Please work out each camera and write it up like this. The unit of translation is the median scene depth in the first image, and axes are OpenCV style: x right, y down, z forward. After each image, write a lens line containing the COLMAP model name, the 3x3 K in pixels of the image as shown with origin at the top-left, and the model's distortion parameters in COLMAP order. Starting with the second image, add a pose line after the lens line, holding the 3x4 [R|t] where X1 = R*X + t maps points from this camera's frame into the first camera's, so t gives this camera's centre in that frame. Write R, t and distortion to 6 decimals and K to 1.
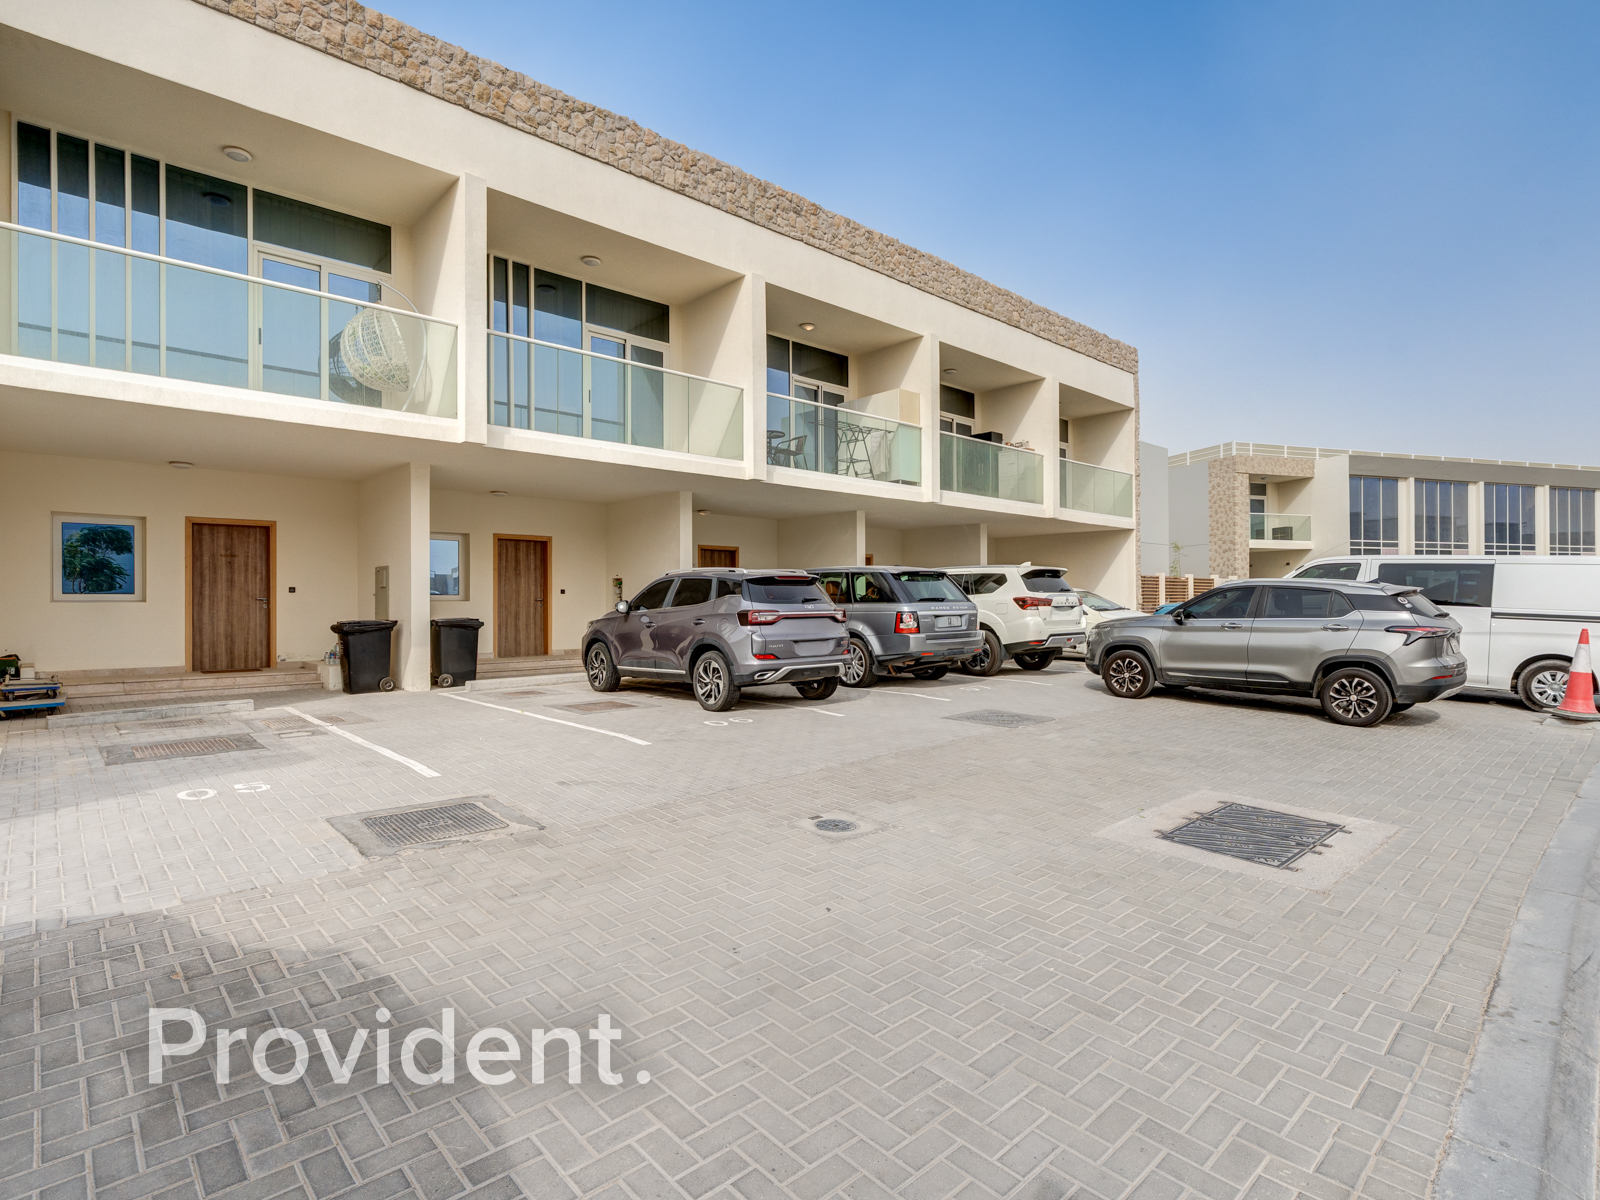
lens RADIAL K [[828.3, 0, 788.2], [0, 828.3, 580.3], [0, 0, 1]] dist [-0.005304, 0.001541]
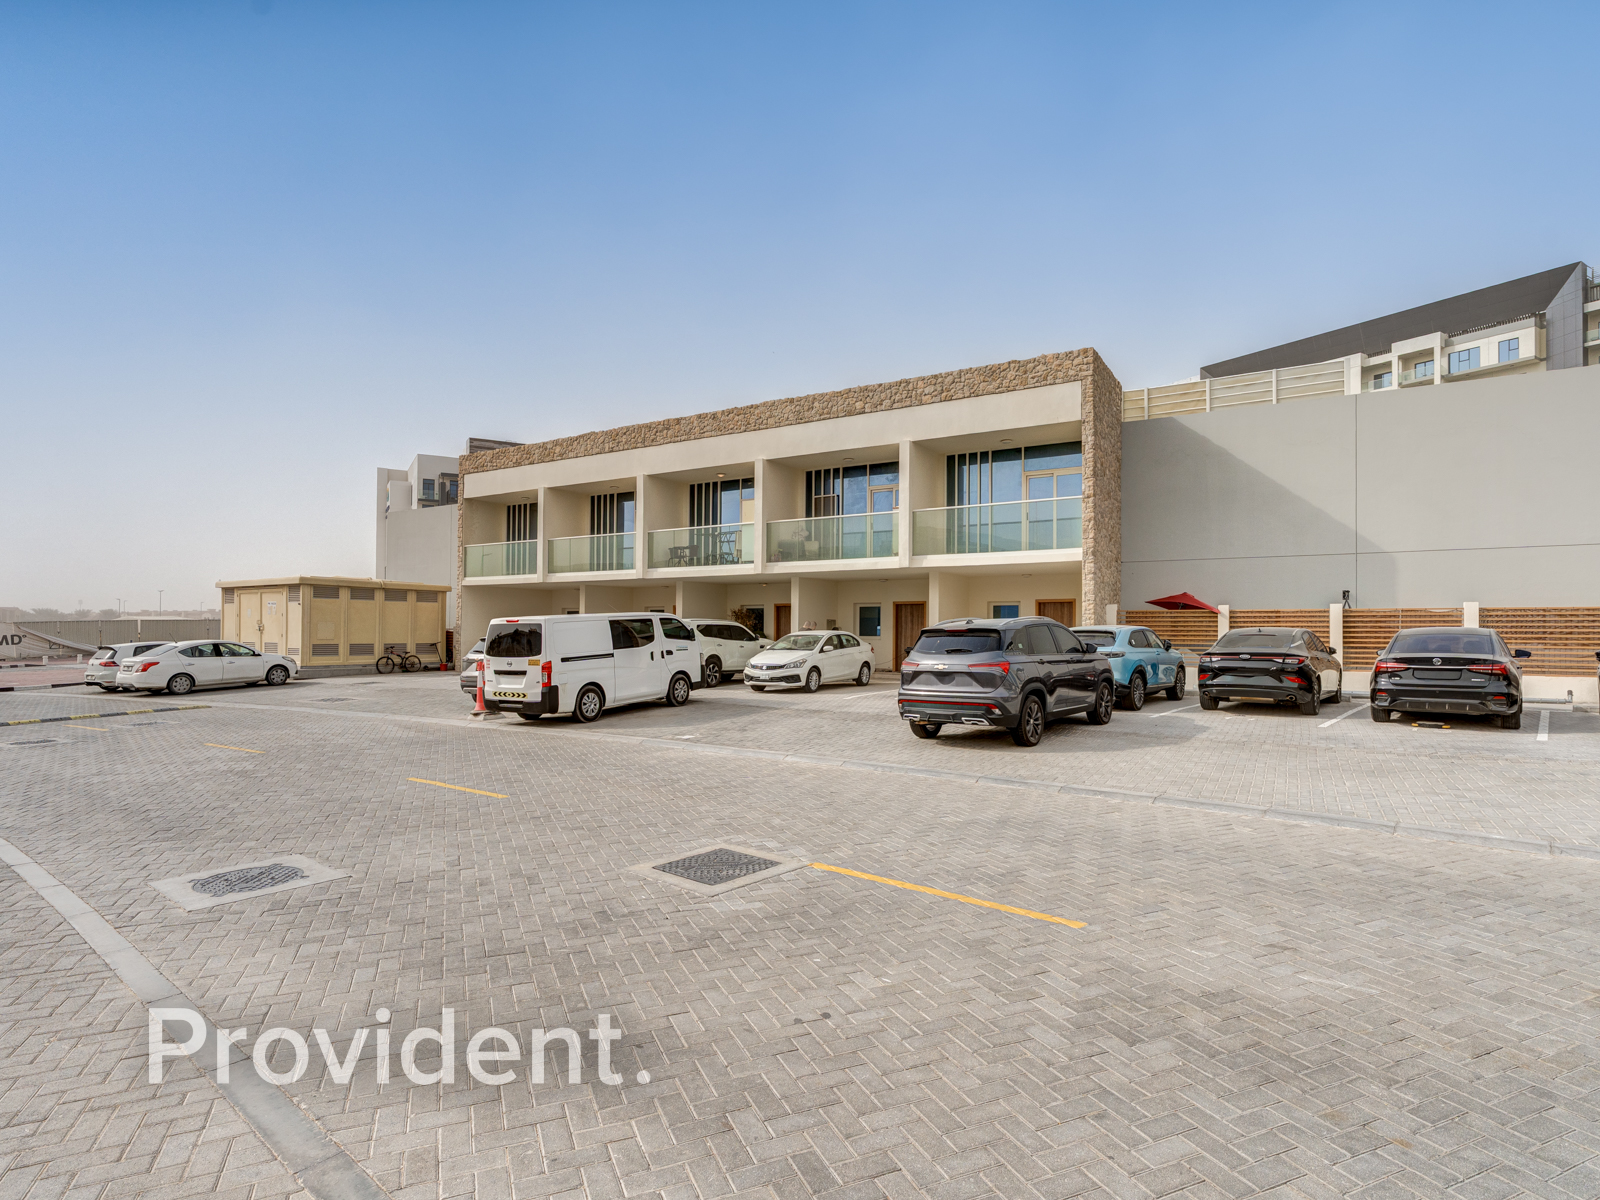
lens RADIAL K [[812.5, 0, 788.9], [0, 812.5, 635.2], [0, 0, 1]] dist [-0.000792, 0.000478]
pose [[0.274405, -0.012733, -0.961530, 1.606840], [0.002198, 0.999918, -0.012614, 0.035884], [0.961612, 0.001348, 0.274411, 0.671687]]
